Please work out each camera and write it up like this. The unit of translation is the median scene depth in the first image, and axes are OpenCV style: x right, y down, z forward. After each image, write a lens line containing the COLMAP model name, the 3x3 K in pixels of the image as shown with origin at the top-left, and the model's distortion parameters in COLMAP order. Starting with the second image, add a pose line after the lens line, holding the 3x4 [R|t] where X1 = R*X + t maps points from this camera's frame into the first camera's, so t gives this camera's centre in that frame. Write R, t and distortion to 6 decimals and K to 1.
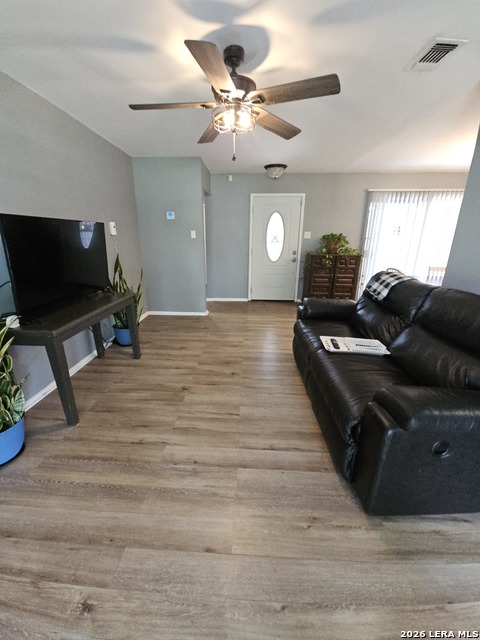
lens RADIAL K [[260.9, 0, 236.1], [0, 260.9, 319.1], [0, 0, 1]] dist [0.008595, -0.008414]
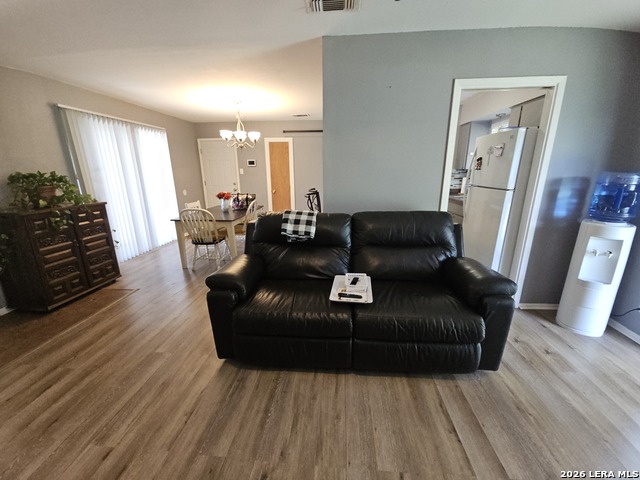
lens RADIAL K [[260.9, 0, 318.8], [0, 260.9, 244.3], [0, 0, 1]] dist [0.008595, -0.008414]
pose [[0.037547, -0.279622, 0.959376, -0.313338], [0.317007, 0.913797, 0.253931, -0.238435], [-0.947680, 0.294594, 0.122953, 0.708172]]
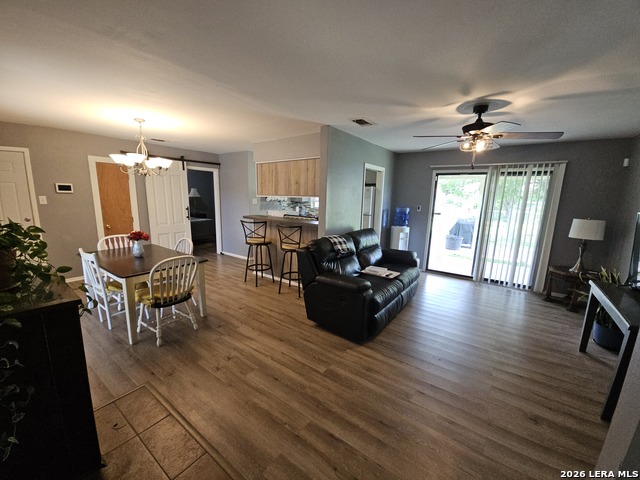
lens RADIAL K [[259.9, 0, 318.5], [0, 259.9, 244.7], [0, 0, 1]] dist [0.000998, 0.000060]
pose [[-0.834612, -0.129040, 0.535510, -0.079767], [0.140875, 0.889840, 0.433980, -0.640183], [-0.532519, 0.437645, -0.724493, 1.764620]]
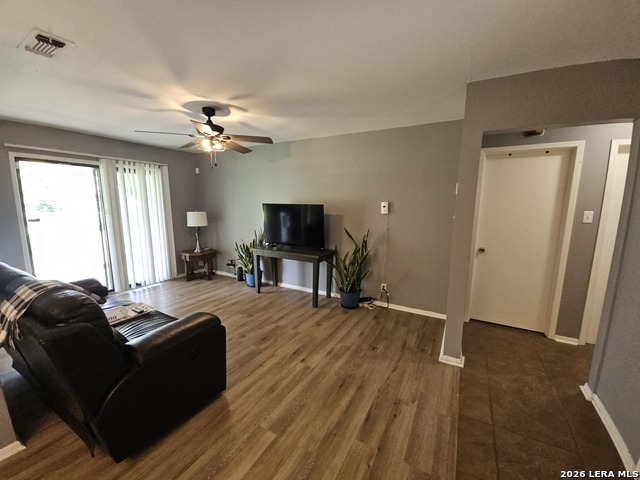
lens RADIAL K [[260.9, 0, 318.8], [0, 260.9, 244.3], [0, 0, 1]] dist [0.008595, -0.008414]
pose [[-0.447277, 0.132384, -0.884544, 0.738344], [-0.284574, 0.916525, 0.281067, -0.522992], [0.847916, 0.377433, -0.372267, 1.478067]]
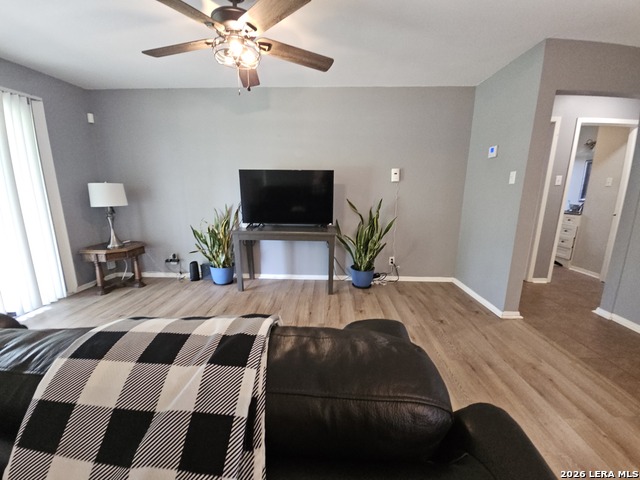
lens RADIAL K [[260.9, 0, 318.8], [0, 260.9, 244.3], [0, 0, 1]] dist [0.008595, -0.008414]
pose [[0.010646, 0.201052, -0.979523, 0.664304], [-0.312506, 0.931180, 0.187733, -0.237788], [0.949856, 0.304108, 0.072743, 0.882870]]
